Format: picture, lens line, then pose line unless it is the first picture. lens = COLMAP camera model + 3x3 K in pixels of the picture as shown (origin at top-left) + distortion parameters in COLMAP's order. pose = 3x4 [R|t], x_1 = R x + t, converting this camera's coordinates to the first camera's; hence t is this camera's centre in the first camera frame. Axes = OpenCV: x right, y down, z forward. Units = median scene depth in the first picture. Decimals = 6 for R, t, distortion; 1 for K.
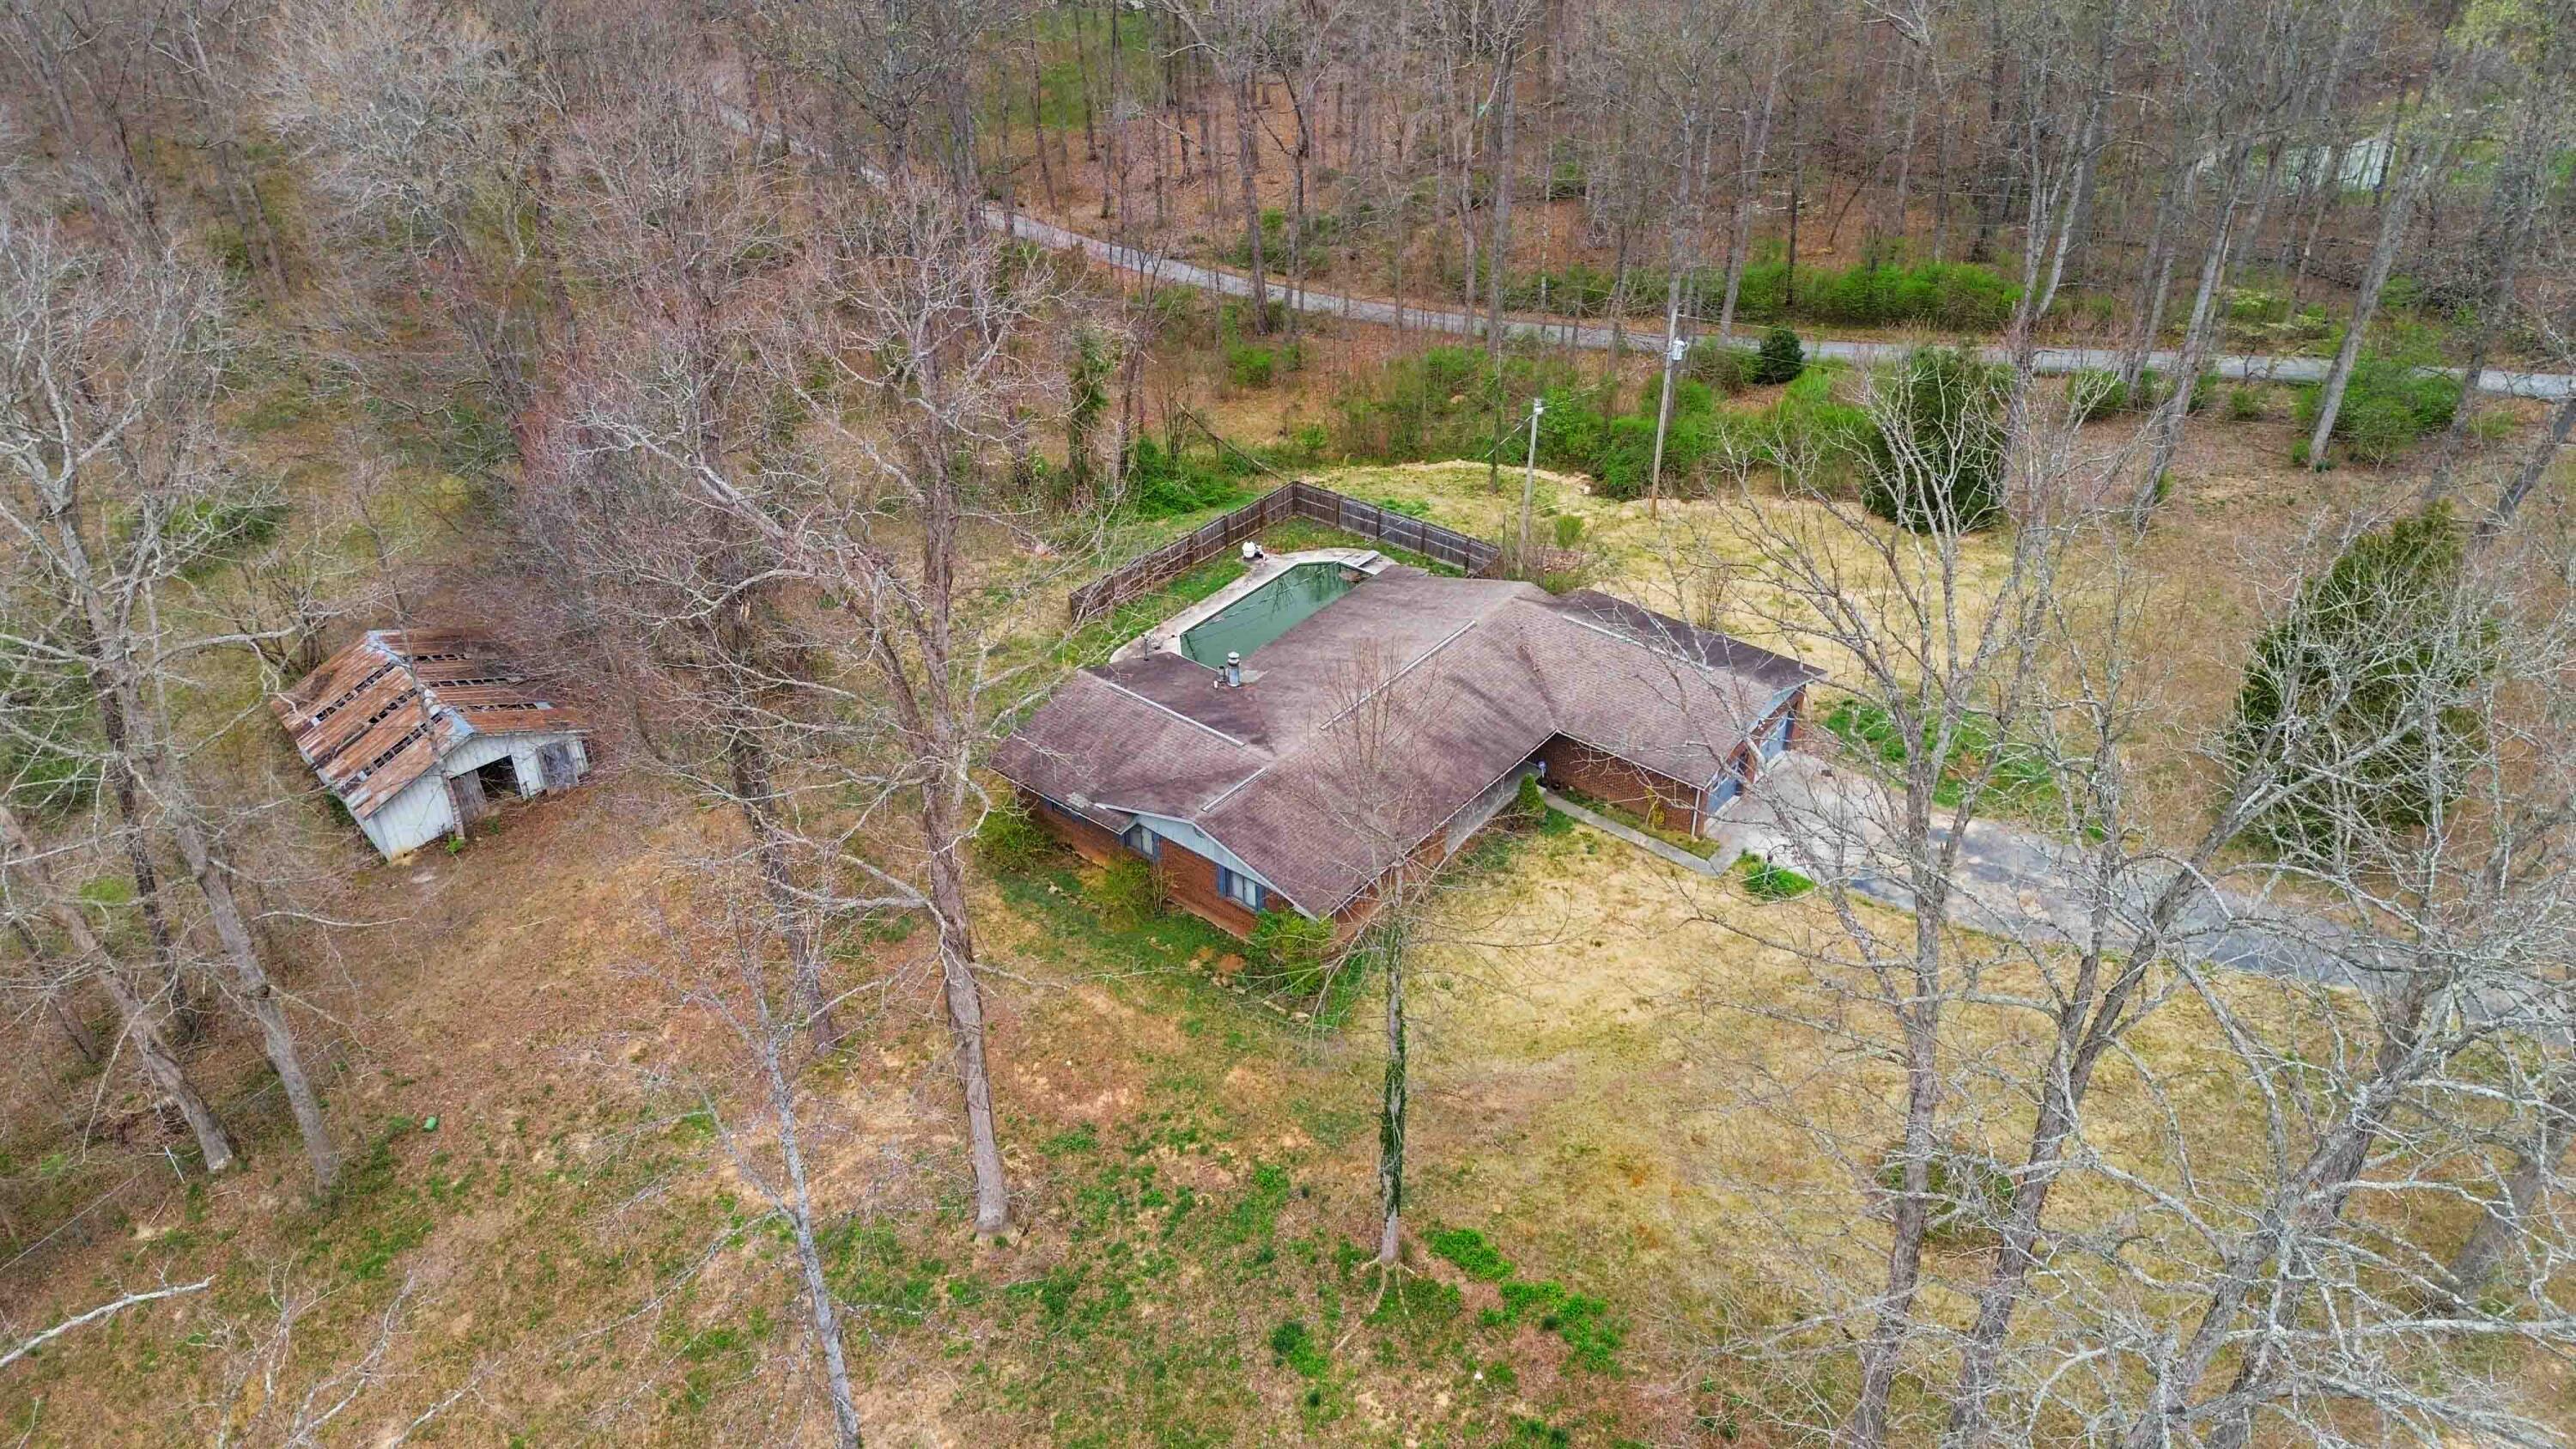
lens RADIAL K [[1802.6, 0, 1289.5], [0, 1802.6, 735.8], [0, 0, 1]] dist [0.087188, -0.090336]
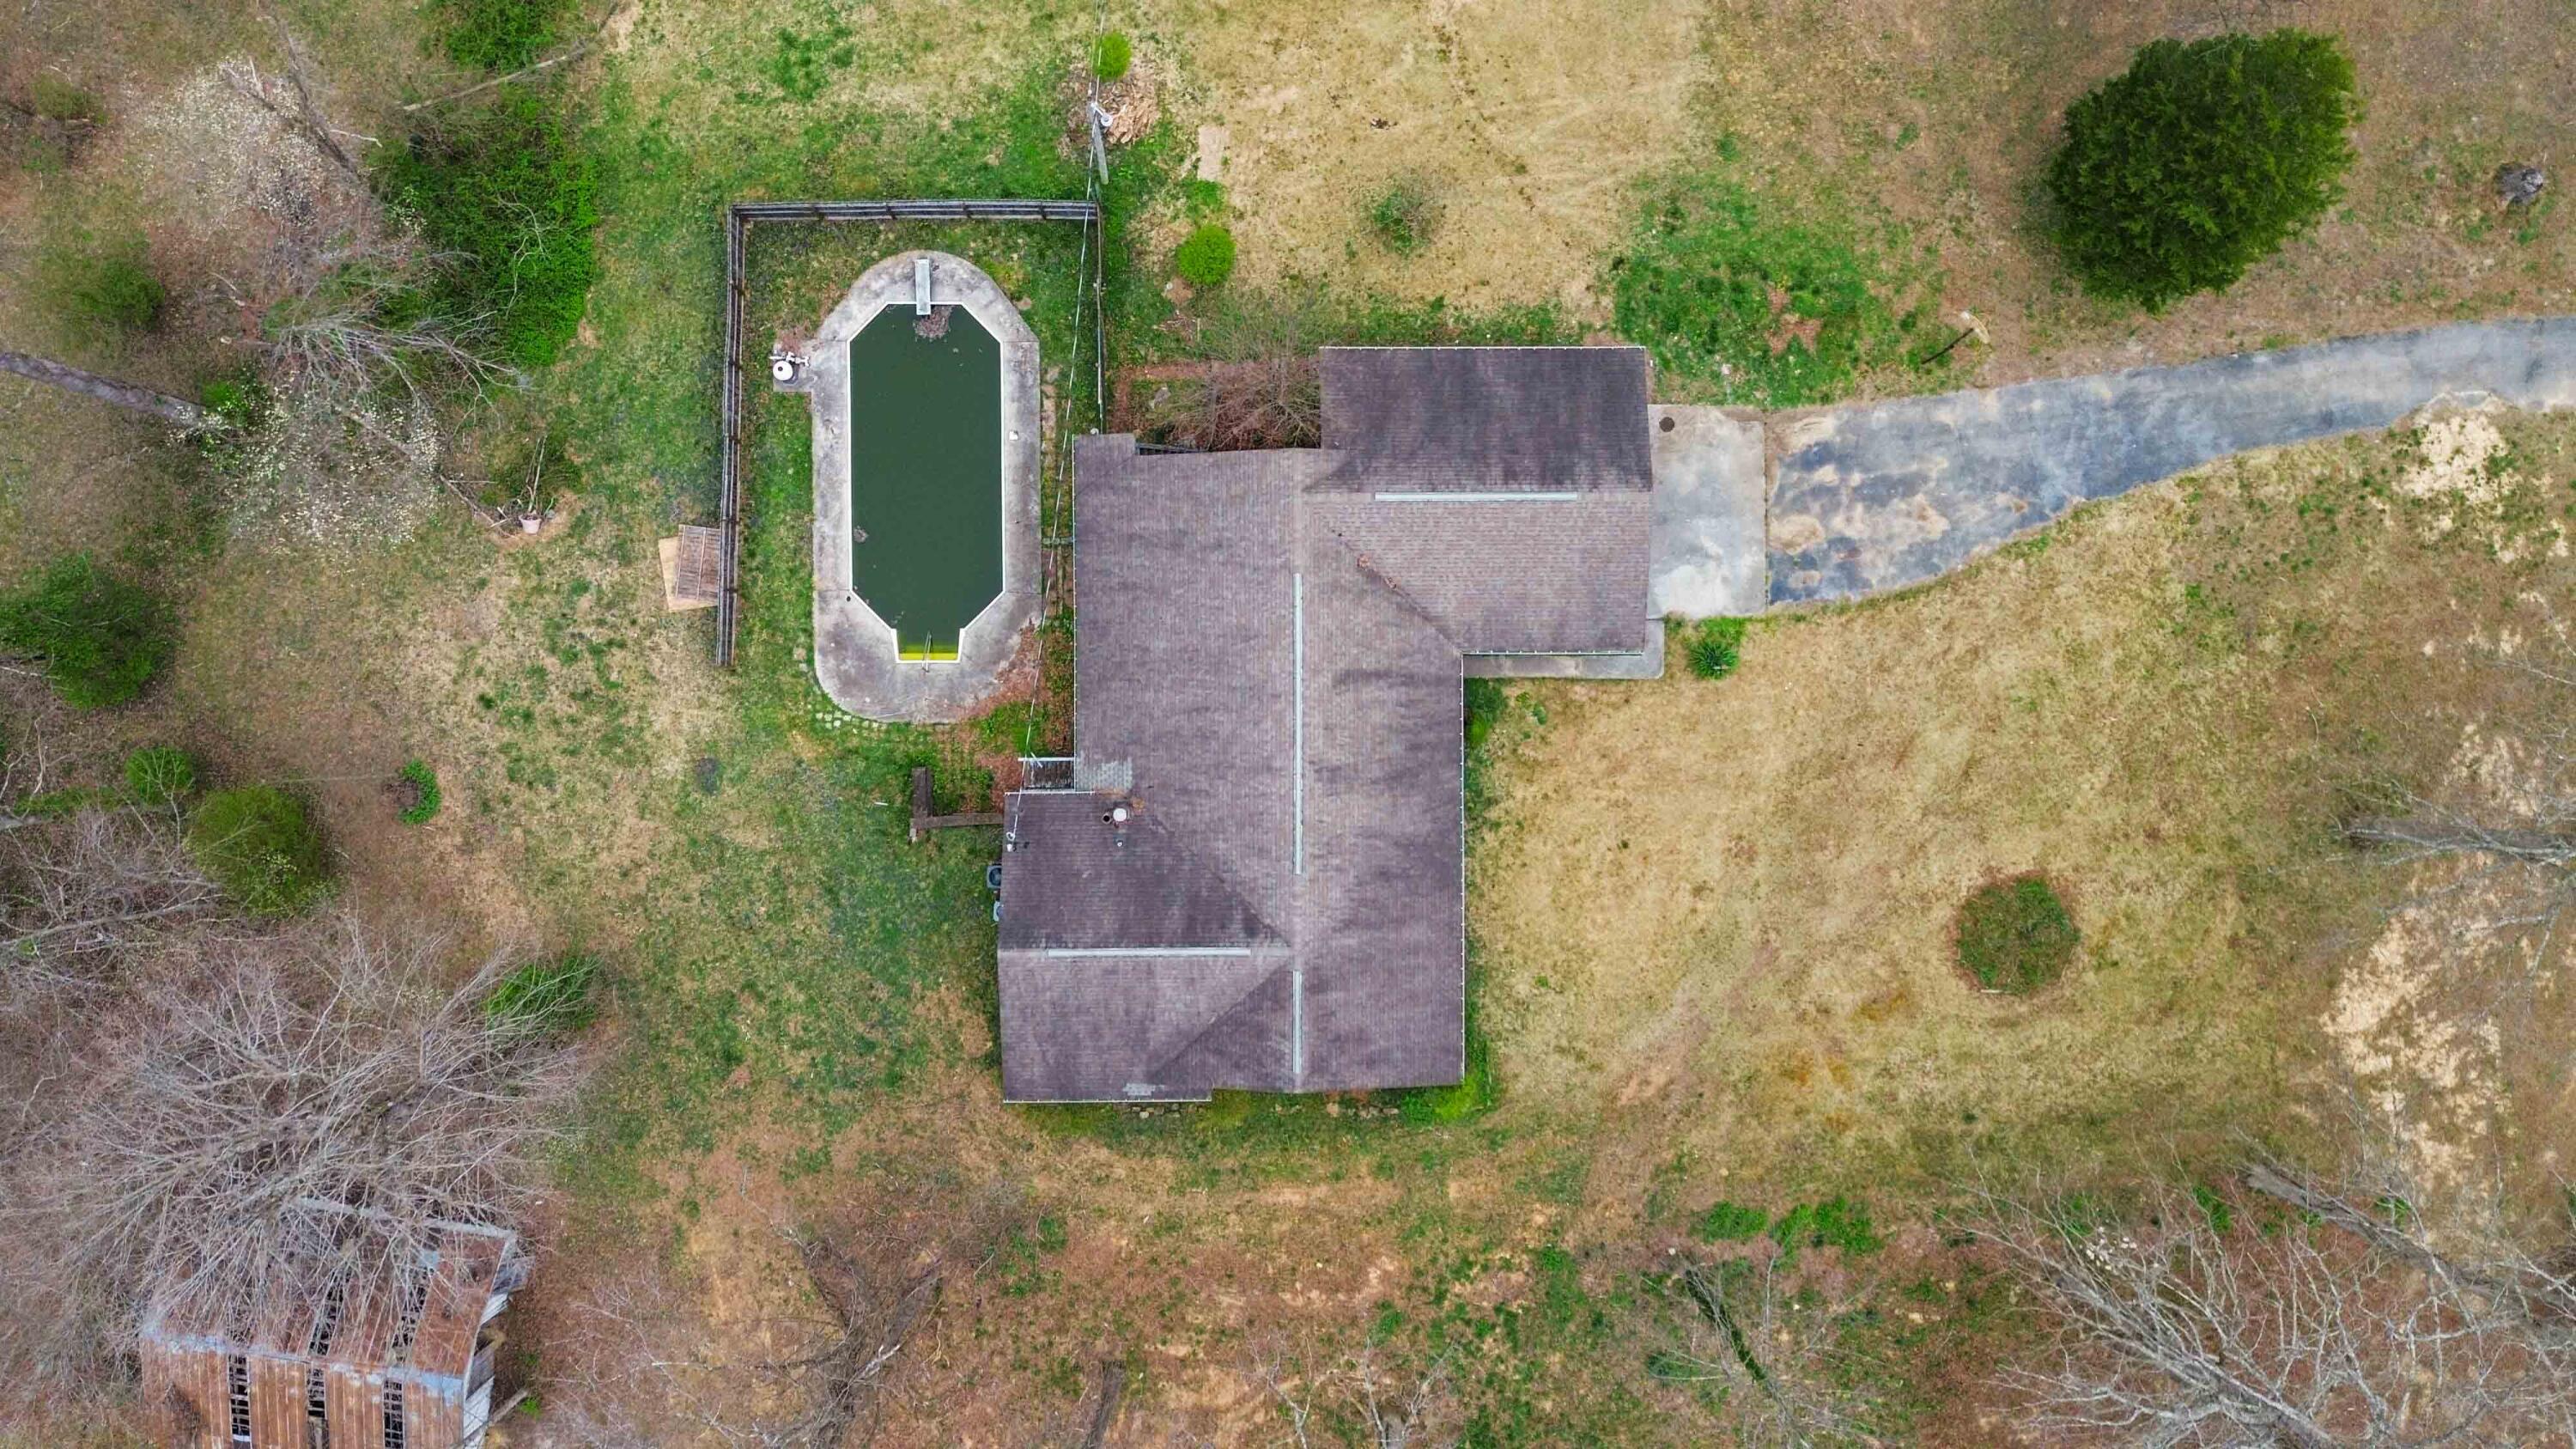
lens RADIAL K [[1802.6, 0, 1289.5], [0, 1802.6, 735.8], [0, 0, 1]] dist [0.087188, -0.090336]
pose [[0.777778, -0.628505, 0.006488, 0.060894], [0.338569, 0.427633, 0.838153, -0.922625], [-0.529558, -0.649701, 0.545396, 0.645089]]
